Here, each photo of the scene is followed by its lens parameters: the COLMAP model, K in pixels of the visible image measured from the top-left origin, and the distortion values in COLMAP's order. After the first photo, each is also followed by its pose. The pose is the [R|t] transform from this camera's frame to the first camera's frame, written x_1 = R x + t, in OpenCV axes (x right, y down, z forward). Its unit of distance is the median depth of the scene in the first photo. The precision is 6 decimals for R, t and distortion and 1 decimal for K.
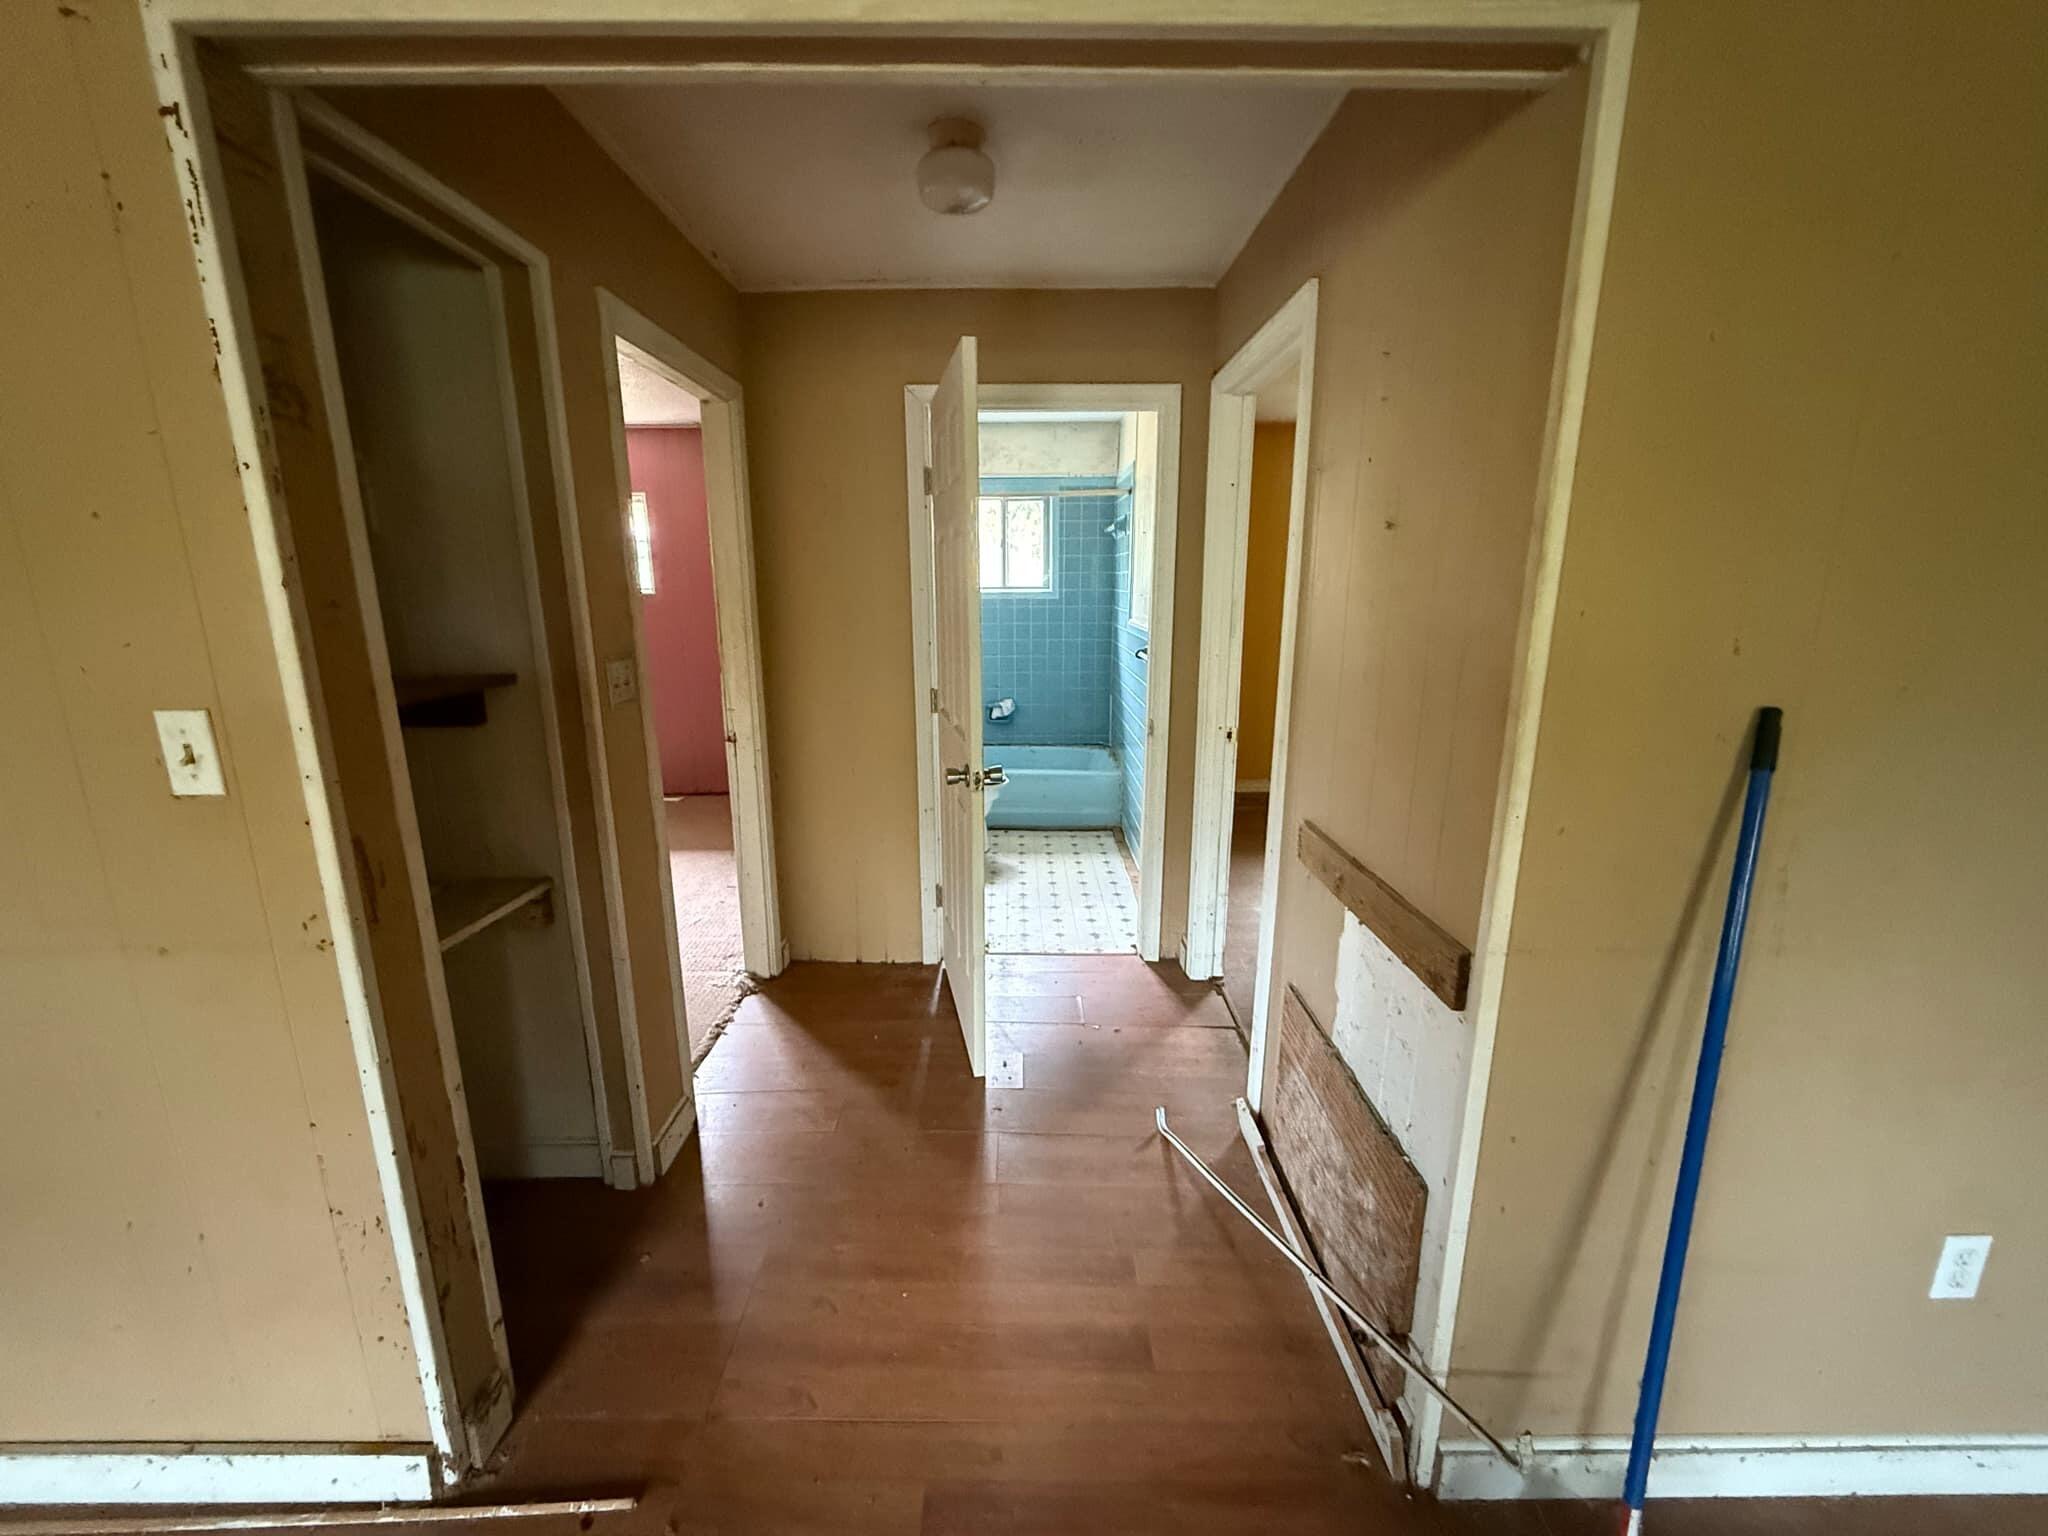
lens RADIAL K [[812.8, 0, 1017.7], [0, 812.8, 769.2], [0, 0, 1]] dist [0.000270, -0.000750]
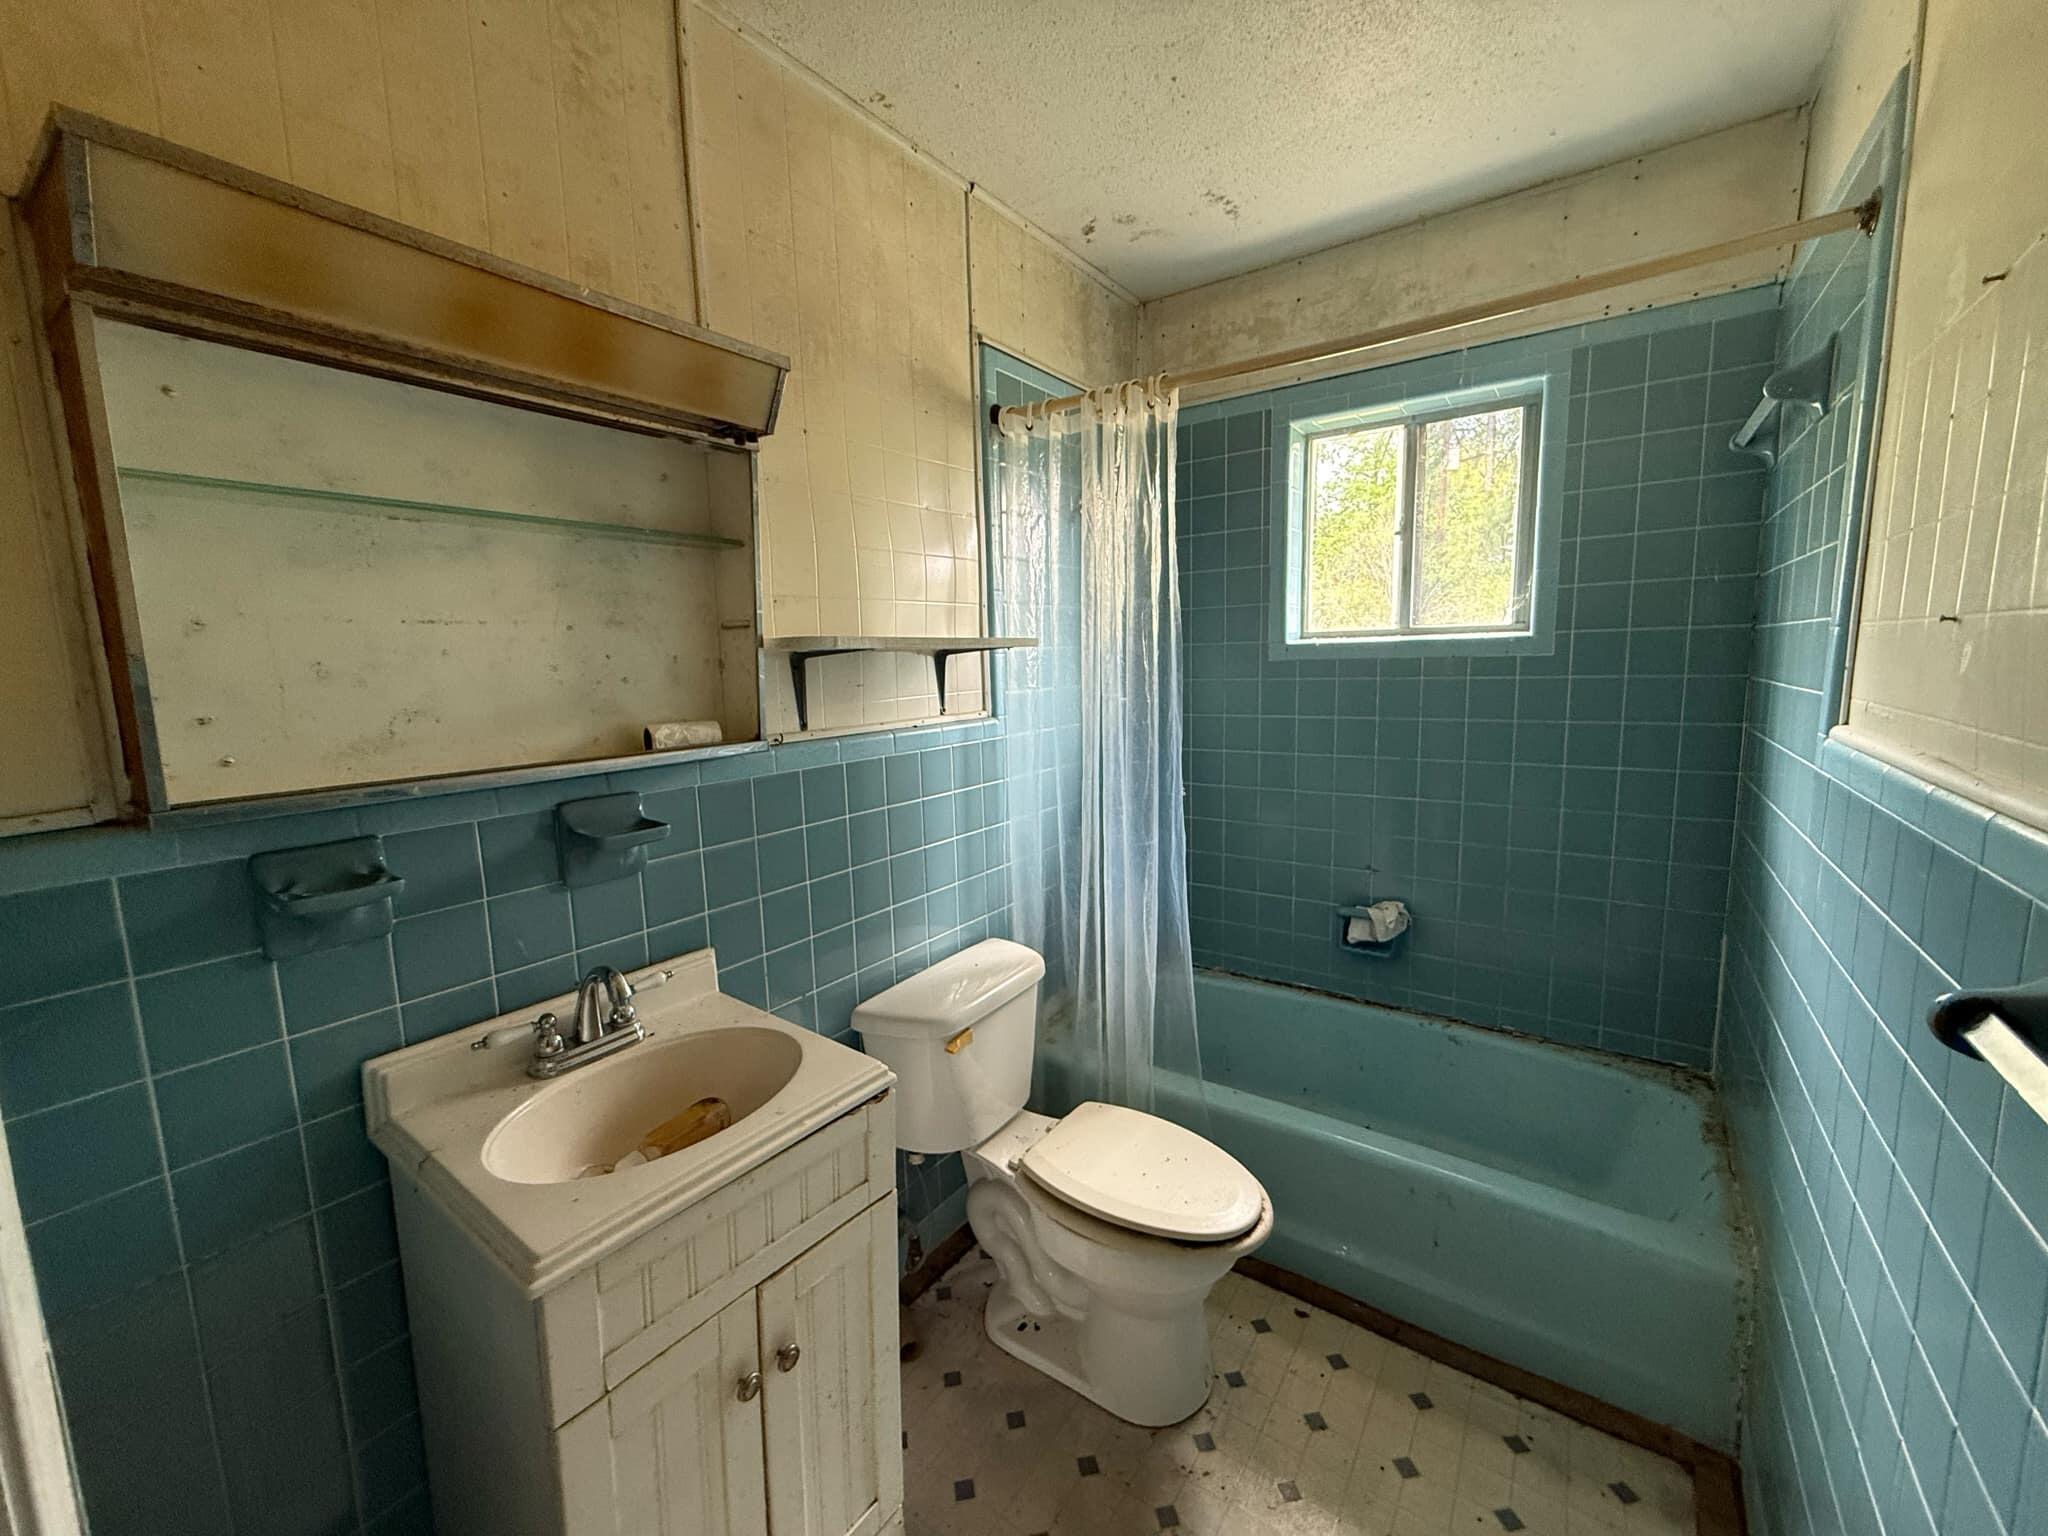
lens RADIAL K [[812.8, 0, 1019.6], [0, 812.8, 769.0], [0, 0, 1]] dist [0.000270, -0.000750]
pose [[0.816383, 0.060580, -0.574324, 0.113186], [-0.107668, 0.993013, -0.048303, -0.193878], [0.567385, 0.101270, 0.817202, 0.957075]]
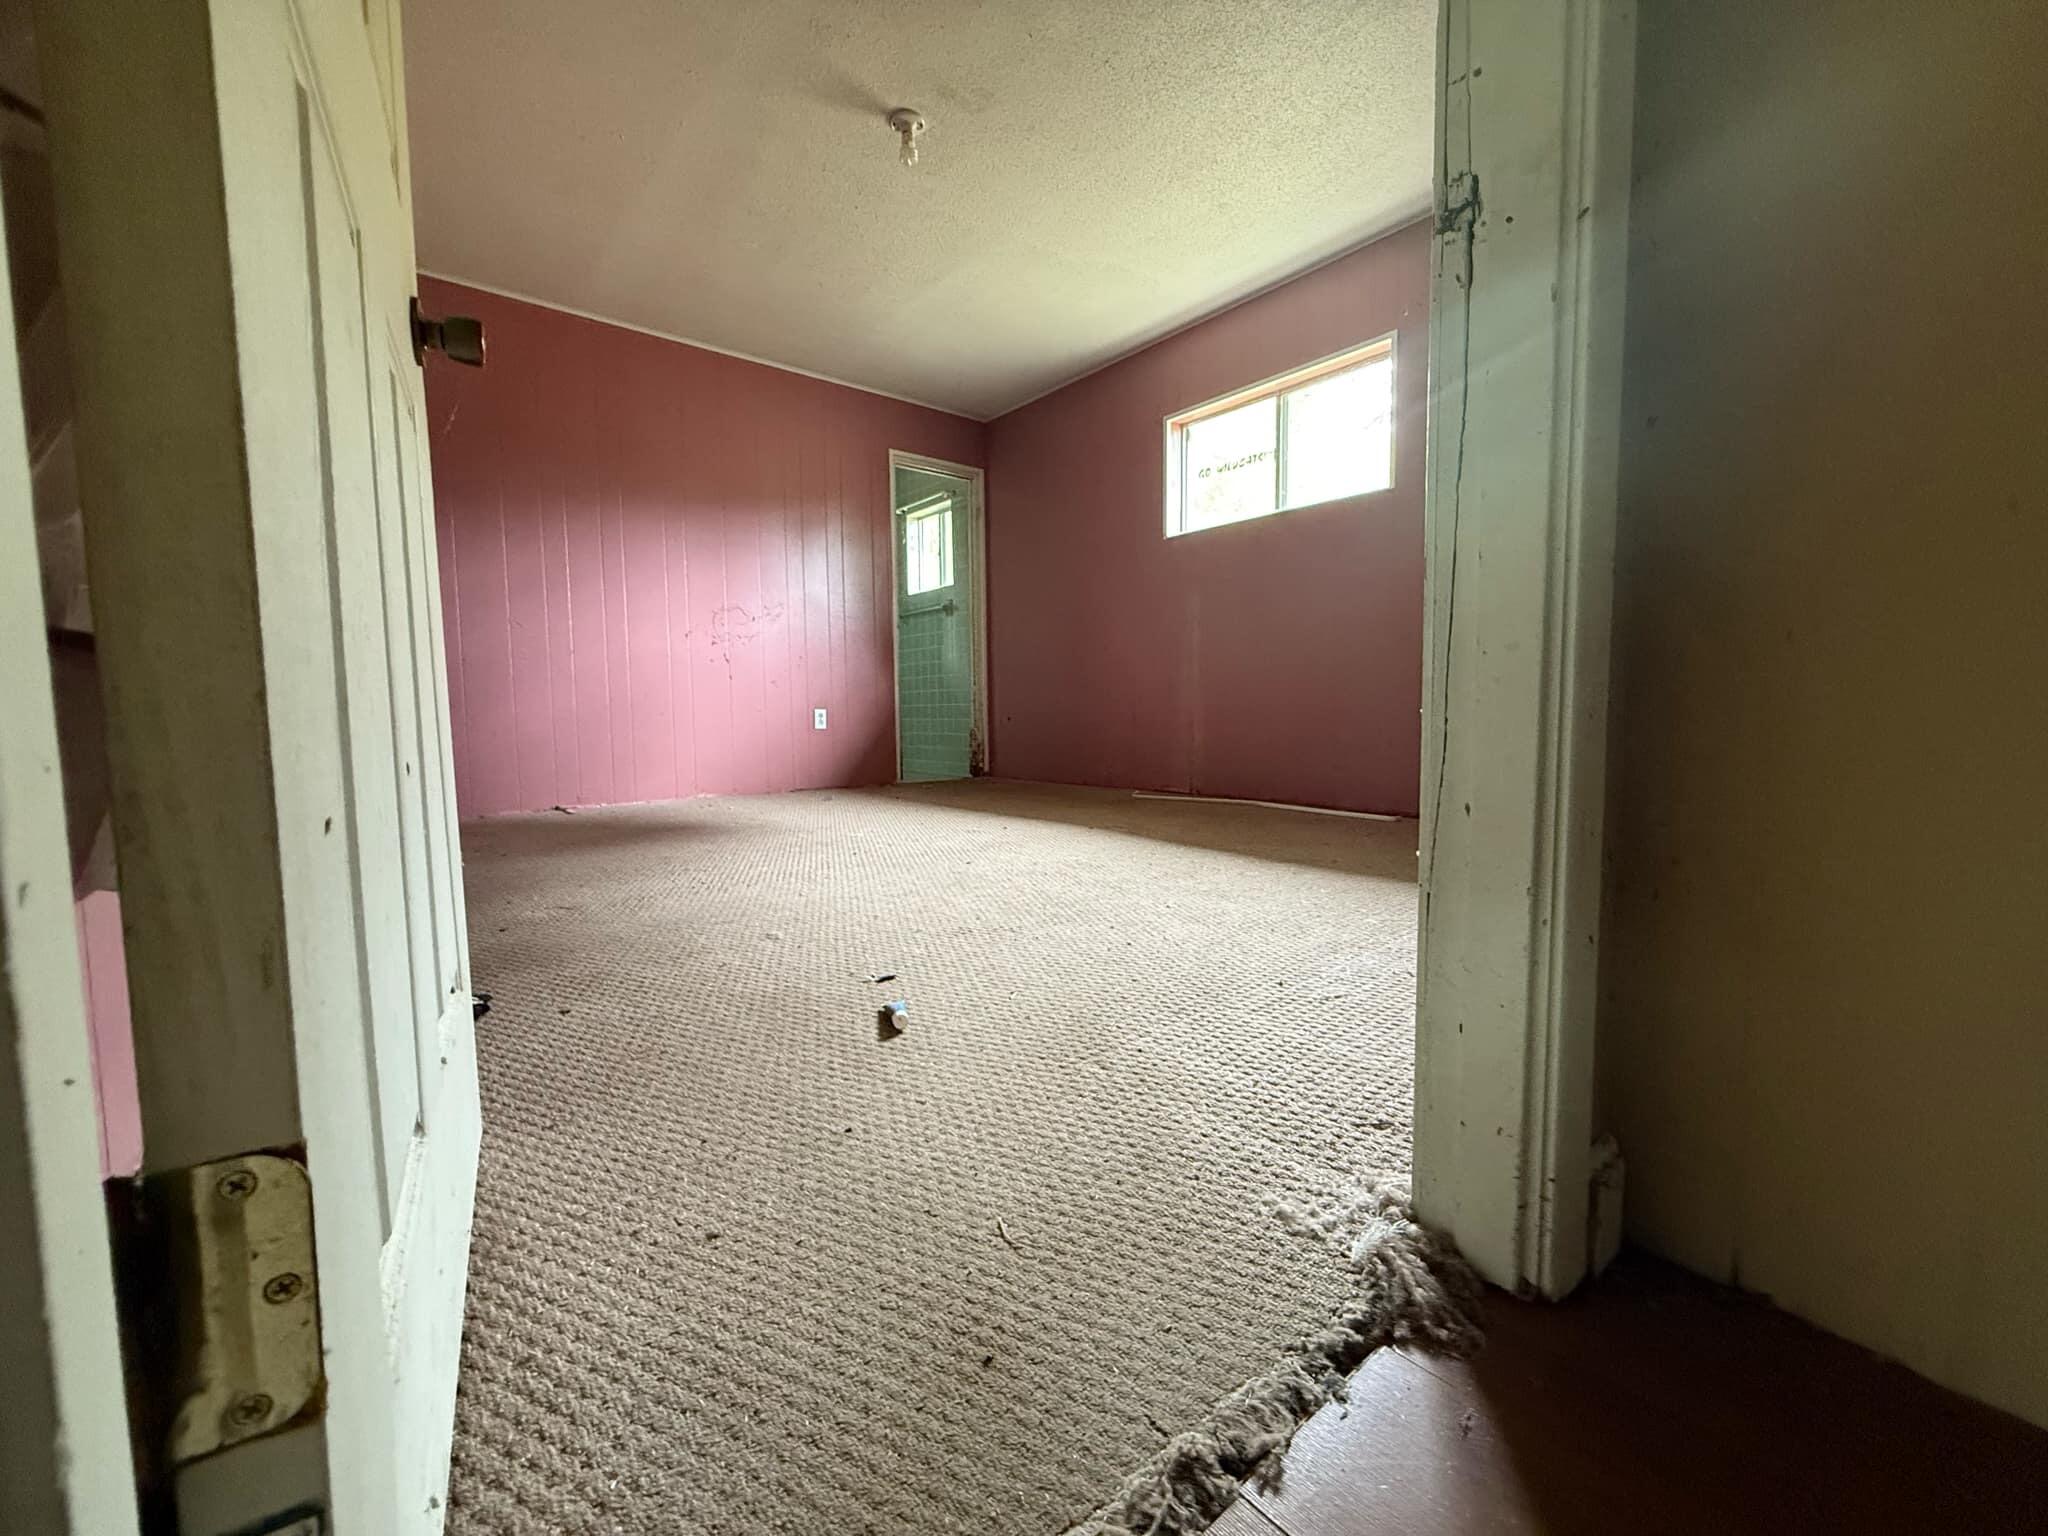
lens RADIAL K [[812.8, 0, 1029.9], [0, 812.8, 769.3], [0, 0, 1]] dist [0.000270, -0.000750]
pose [[0.638480, 0.054930, -0.767676, -0.218898], [-0.162773, 0.984525, -0.064933, 0.145936], [0.752229, 0.166415, 0.637540, 0.708266]]
